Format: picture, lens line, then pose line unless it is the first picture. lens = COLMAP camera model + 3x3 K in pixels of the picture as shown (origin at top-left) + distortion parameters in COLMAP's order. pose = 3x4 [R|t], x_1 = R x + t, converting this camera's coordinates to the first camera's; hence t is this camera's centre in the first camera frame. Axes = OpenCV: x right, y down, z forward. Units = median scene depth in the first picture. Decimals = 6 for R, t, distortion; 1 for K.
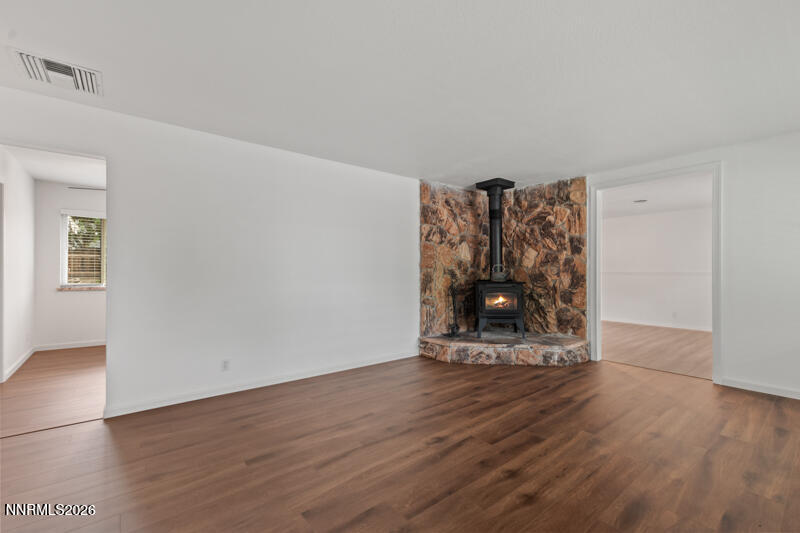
lens RADIAL K [[349.0, 0, 400.8], [0, 349.0, 269.1], [0, 0, 1]] dist [0.002923, -0.001255]
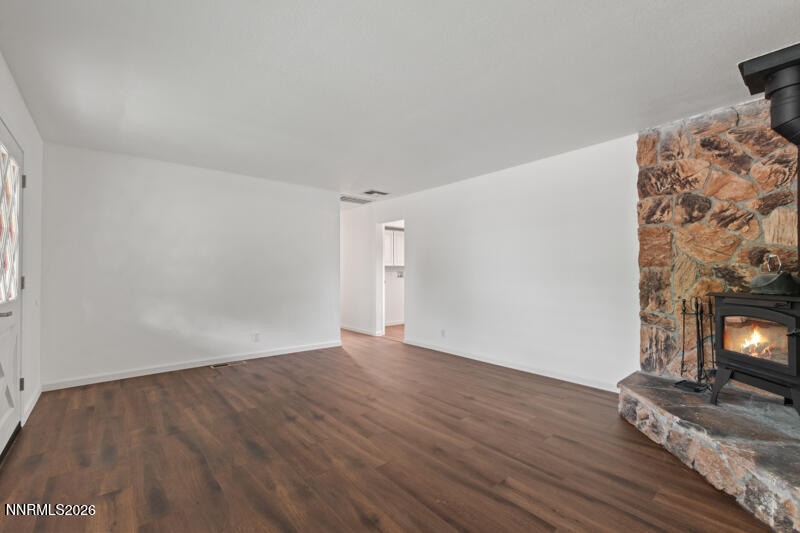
lens RADIAL K [[349.0, 0, 400.8], [0, 349.0, 270.7], [0, 0, 1]] dist [0.002923, -0.001255]
pose [[0.016865, -0.008580, -0.999821, 0.707253], [0.010159, 0.999913, -0.008409, 0.006370], [0.999806, -0.010015, 0.016951, 0.536597]]
